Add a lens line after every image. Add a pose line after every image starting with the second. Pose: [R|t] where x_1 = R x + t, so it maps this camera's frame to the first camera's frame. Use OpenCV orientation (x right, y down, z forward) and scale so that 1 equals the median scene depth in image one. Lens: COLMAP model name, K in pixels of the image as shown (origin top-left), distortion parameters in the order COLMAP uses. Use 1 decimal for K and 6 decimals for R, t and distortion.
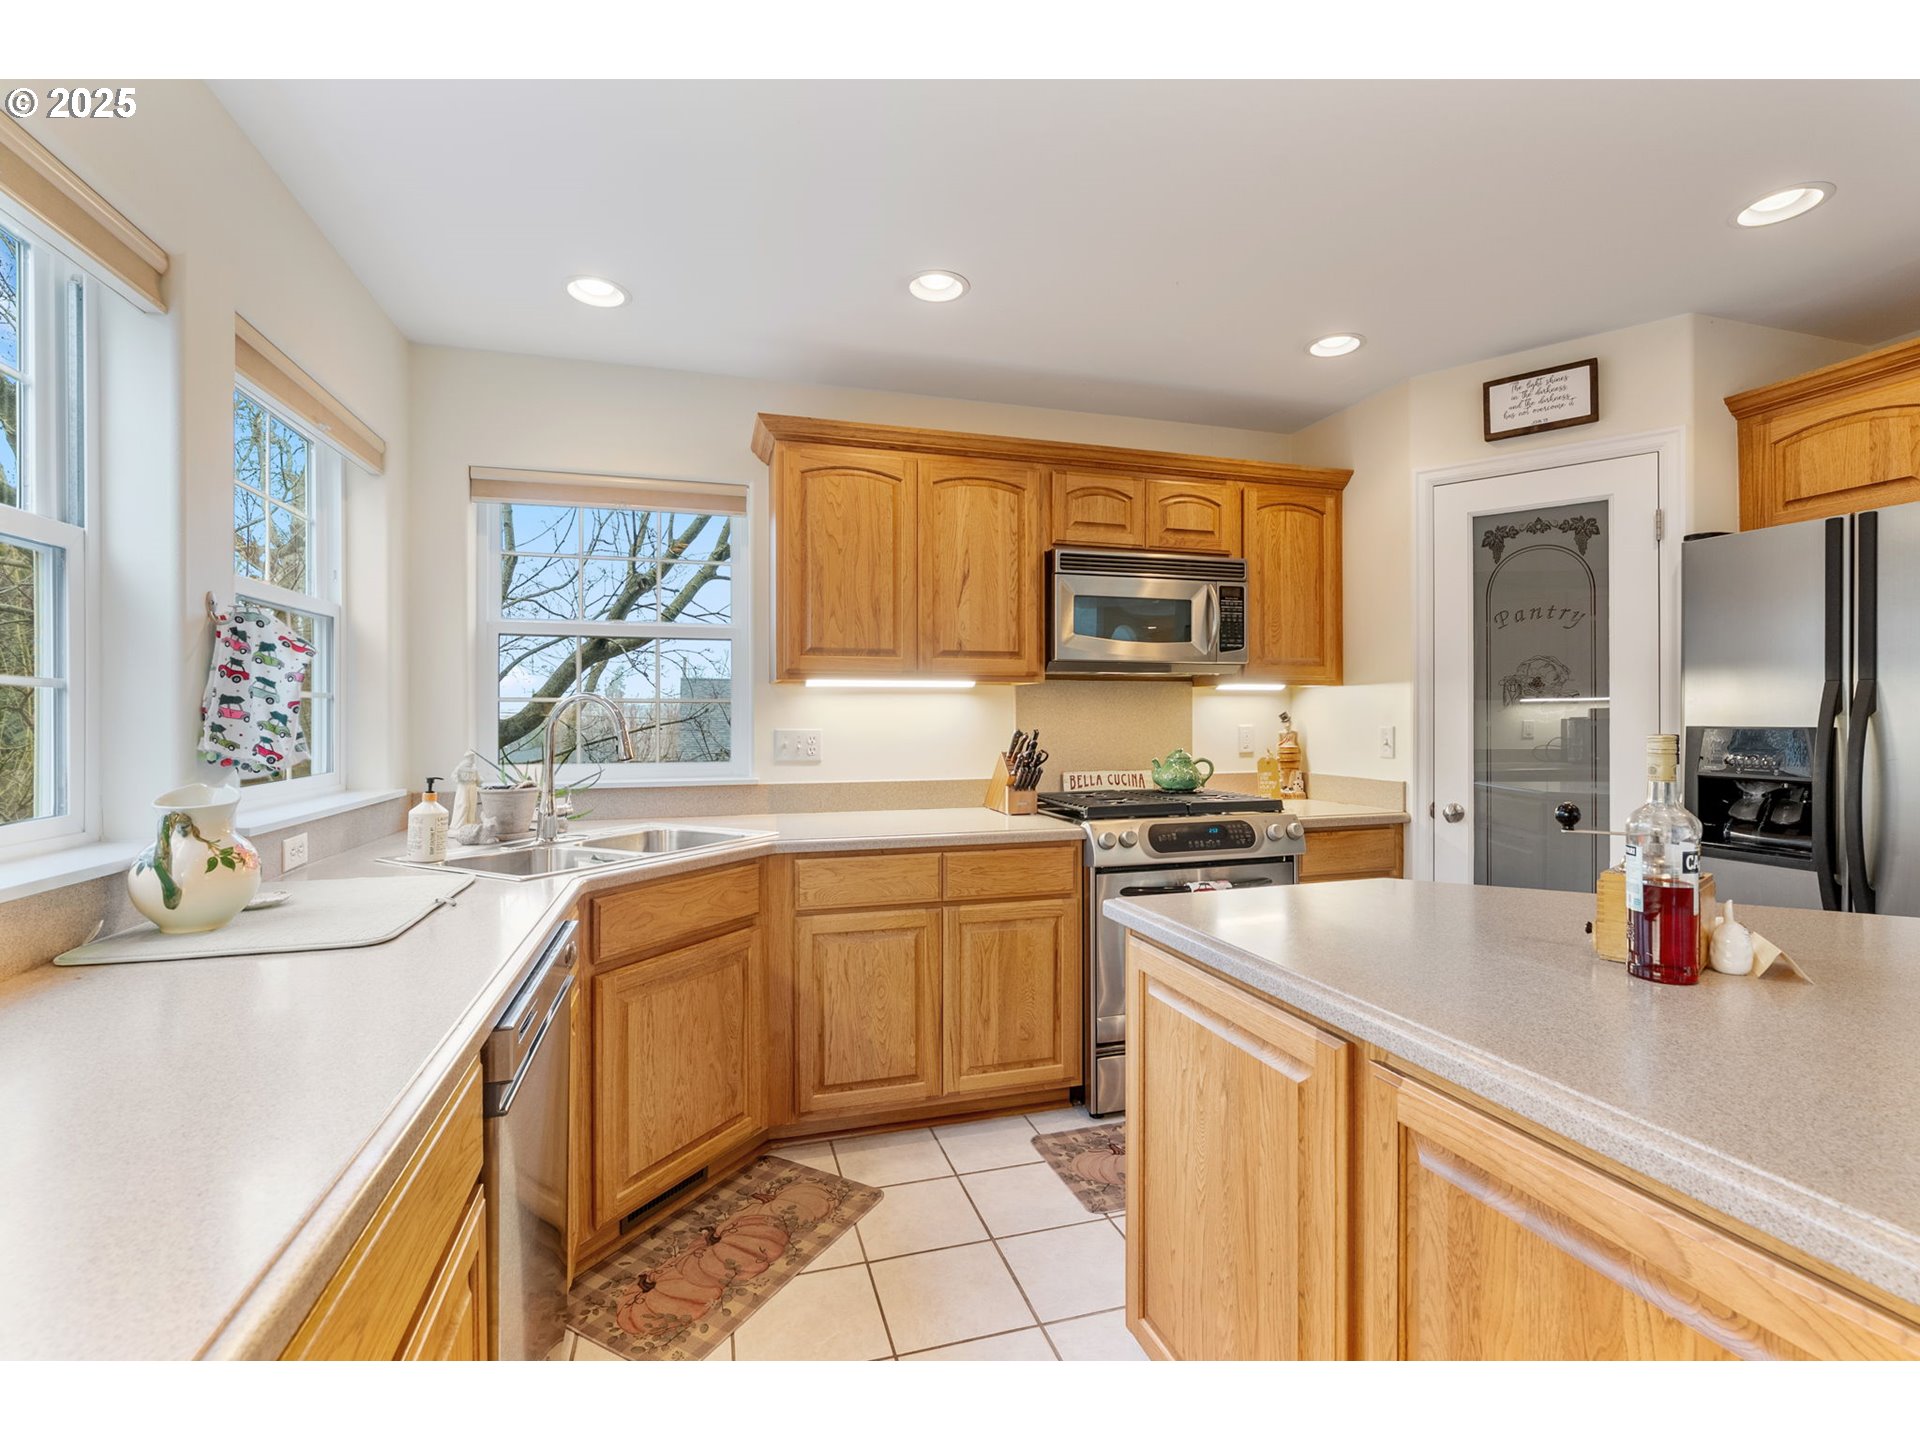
lens RADIAL K [[872.4, 0, 961.8], [0, 872.4, 715.3], [0, 0, 1]] dist [-0.004989, 0.000046]
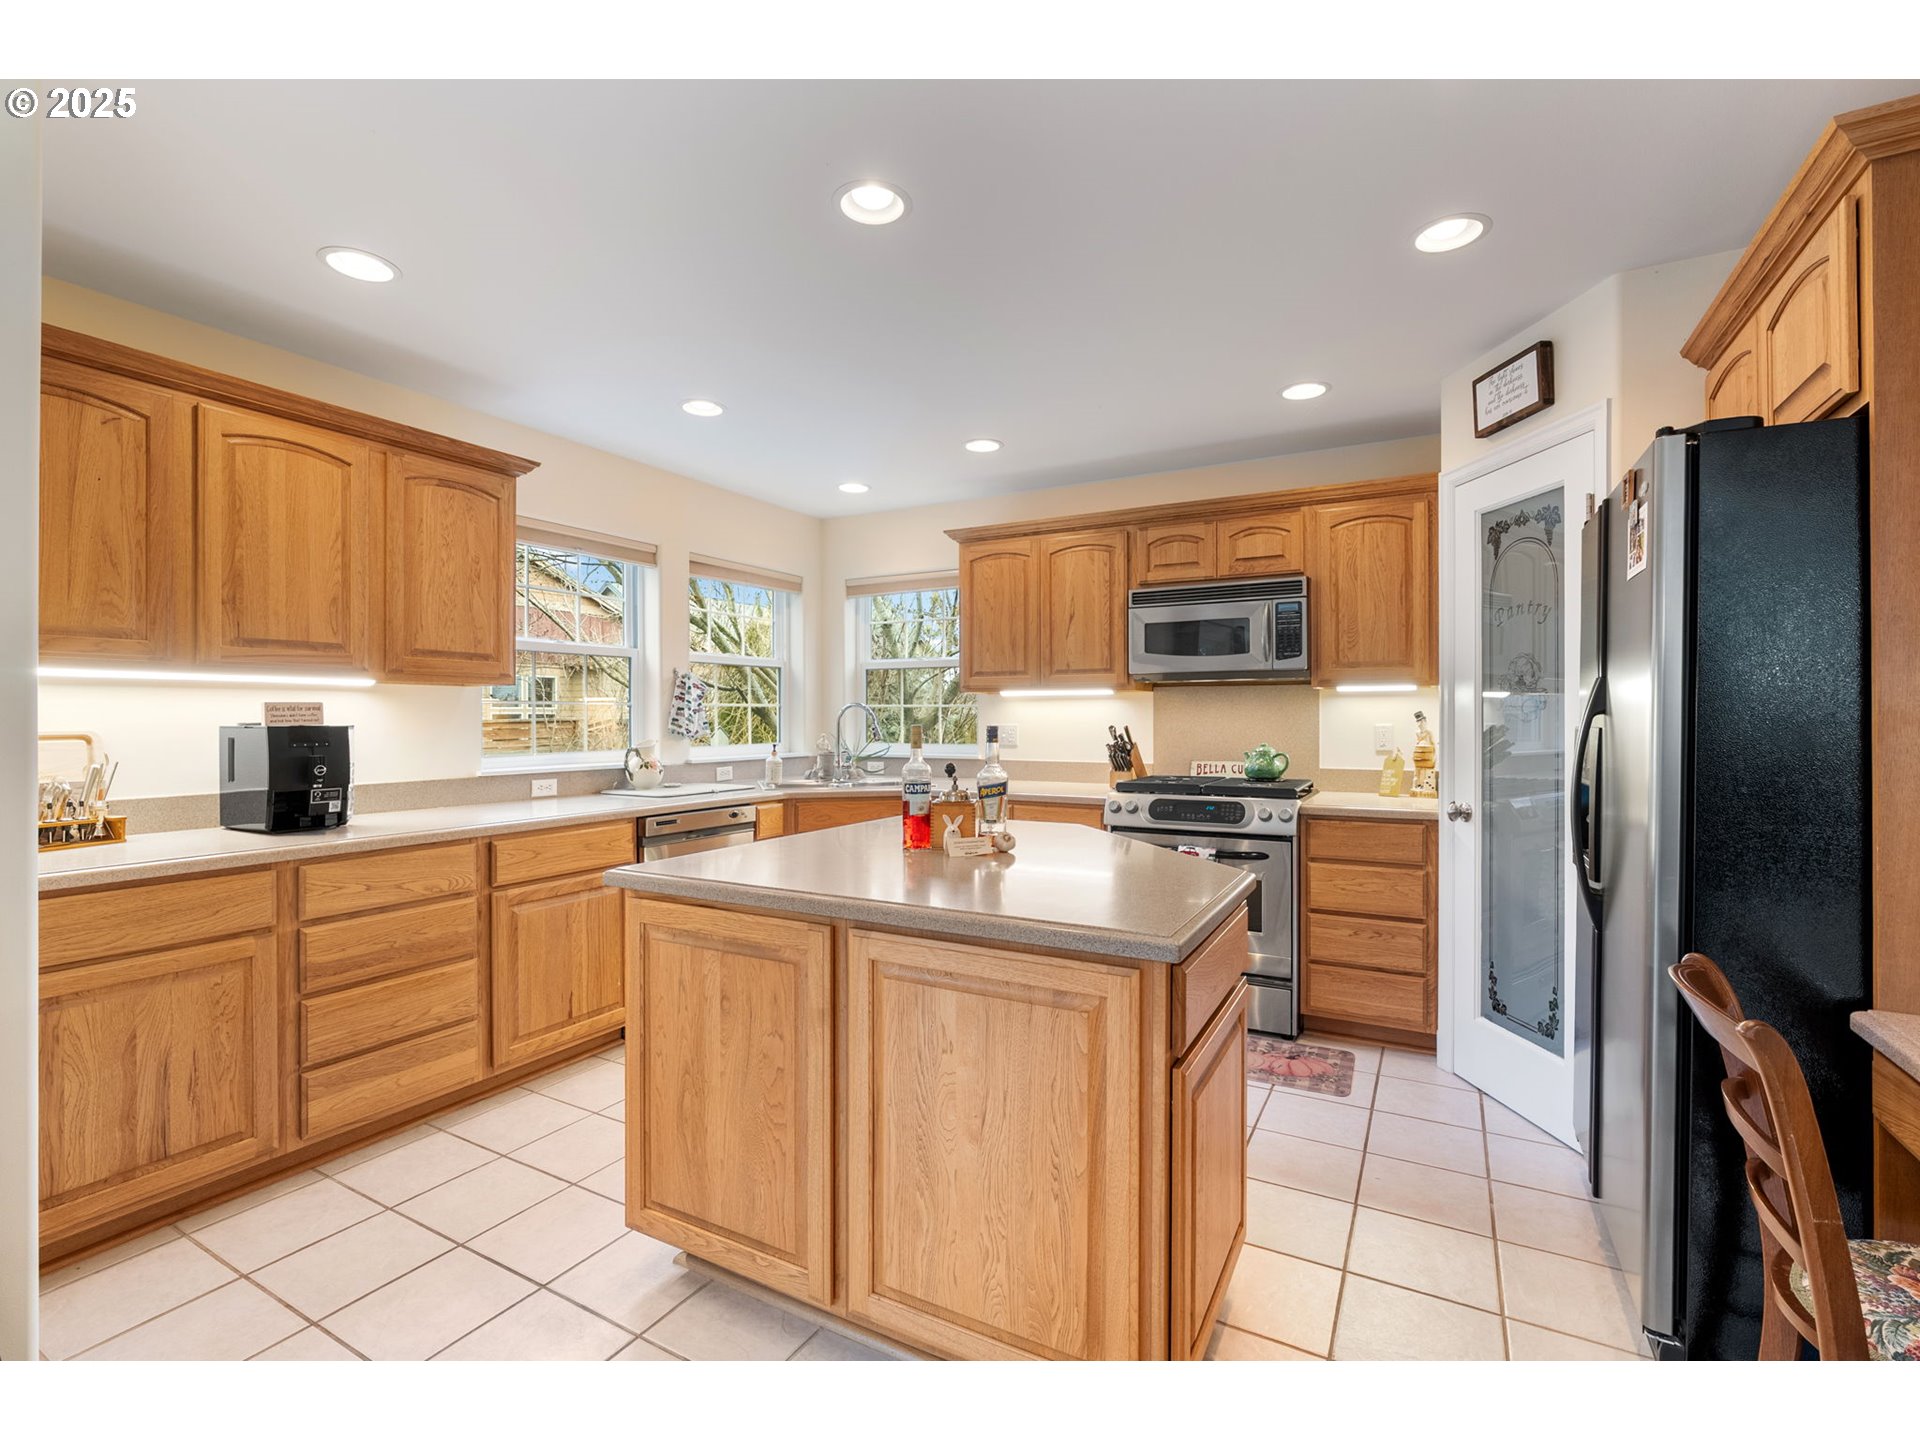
lens RADIAL K [[872.4, 0, 961.8], [0, 872.4, 715.3], [0, 0, 1]] dist [-0.004989, 0.000046]
pose [[0.698314, -0.000236, -0.715792, 0.896075], [-0.000475, 1.000000, -0.000794, 0.001887], [0.715791, 0.000895, 0.698314, -0.115176]]
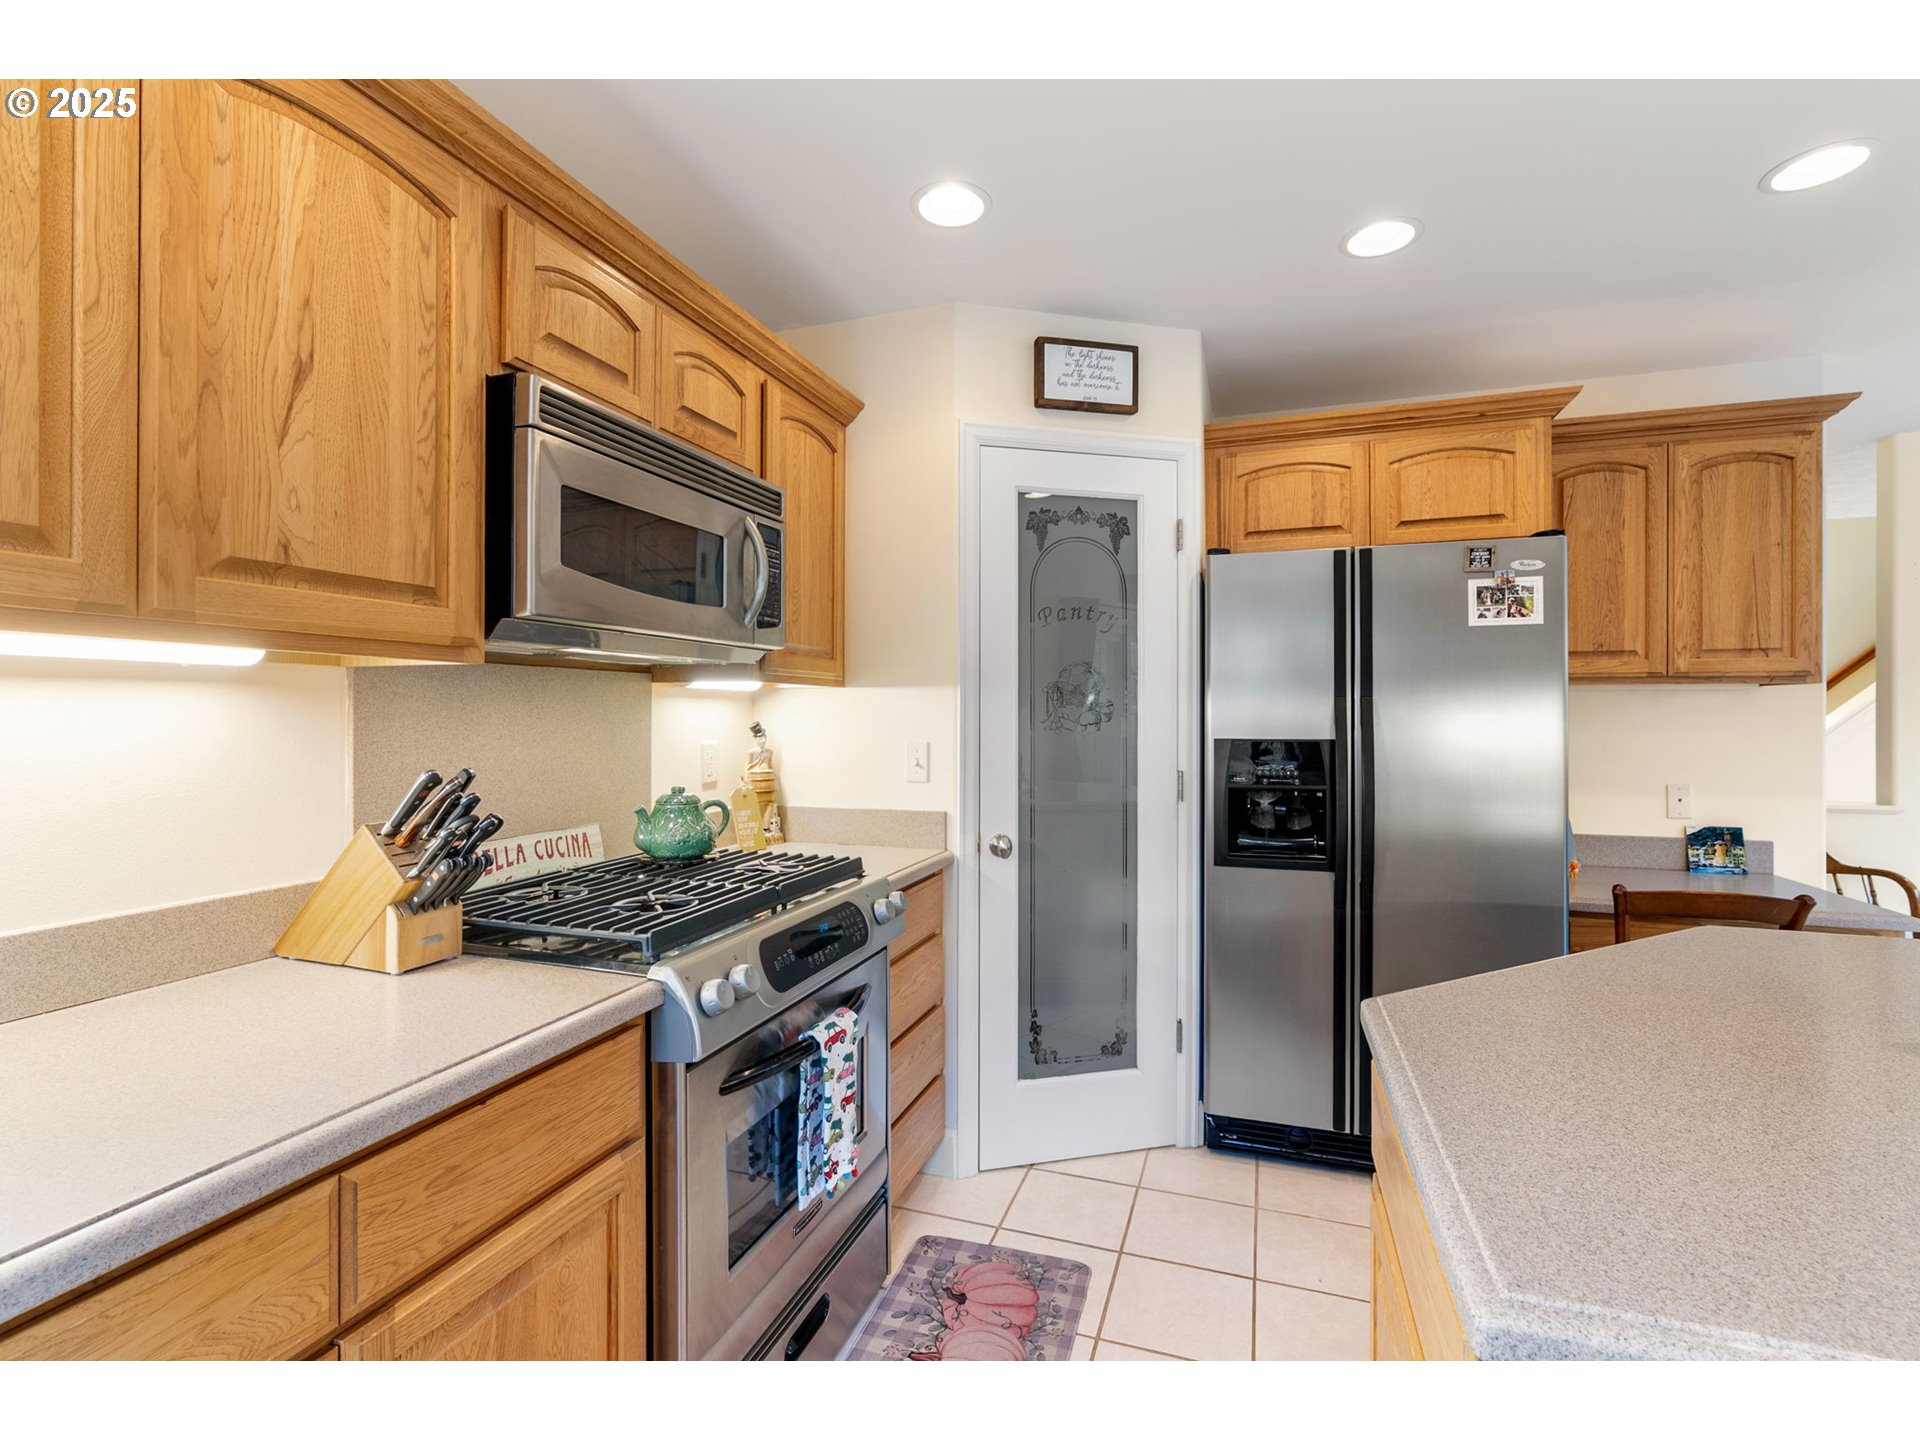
lens RADIAL K [[872.4, 0, 961.8], [0, 872.4, 715.3], [0, 0, 1]] dist [-0.004989, 0.000046]
pose [[0.585350, 0.001345, 0.810780, -0.132347], [-0.001791, 0.999998, -0.000365, -0.011504], [-0.810779, -0.001238, 0.585351, 0.556720]]
